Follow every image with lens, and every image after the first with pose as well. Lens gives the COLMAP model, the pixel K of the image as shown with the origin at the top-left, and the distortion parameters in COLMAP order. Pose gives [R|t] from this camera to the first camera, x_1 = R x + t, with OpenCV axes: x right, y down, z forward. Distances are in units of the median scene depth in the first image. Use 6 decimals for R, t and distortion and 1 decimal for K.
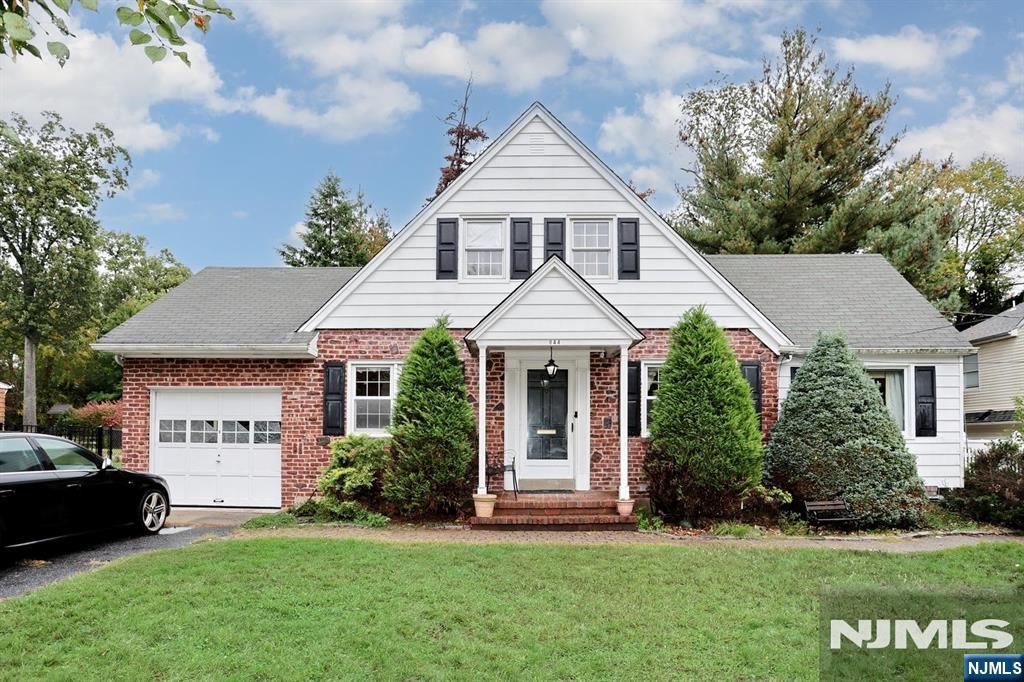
lens RADIAL K [[1430.3, 0, 512.0], [0, 1430.3, 341.0], [0, 0, 1]] dist [-0.499429, 0.001809]
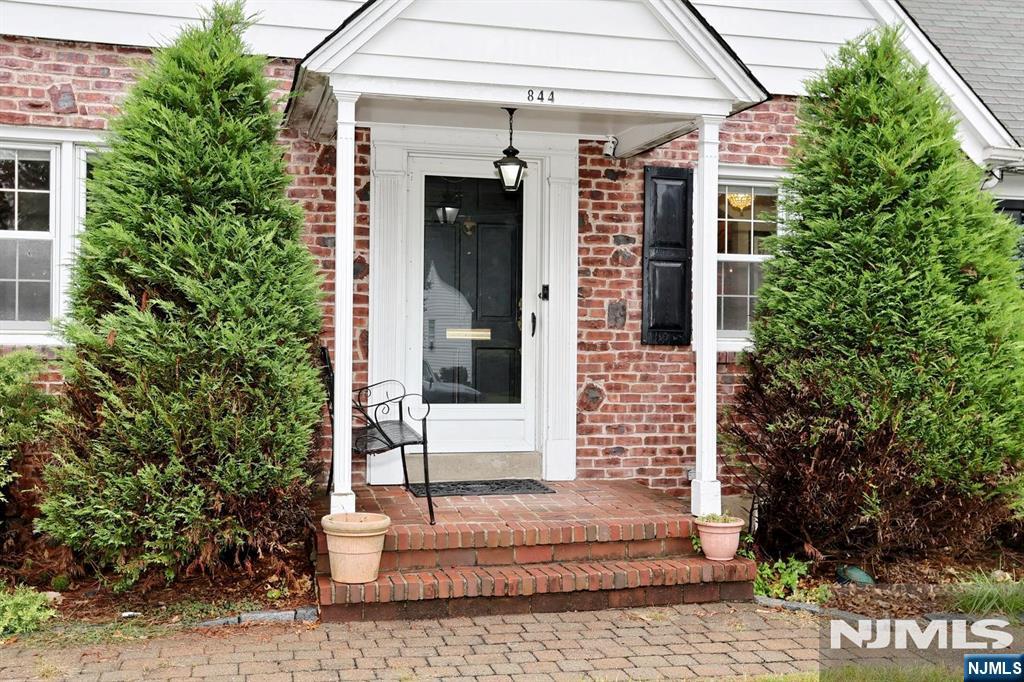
lens RADIAL K [[1278.3, 0, 512.0], [0, 1278.3, 341.0], [0, 0, 1]] dist [0.041321, 0.068850]
pose [[0.943504, 0.006688, 0.331293, -0.087579], [-0.035790, 0.996004, 0.081823, 0.037453], [-0.329422, -0.089057, 0.939973, 0.689461]]
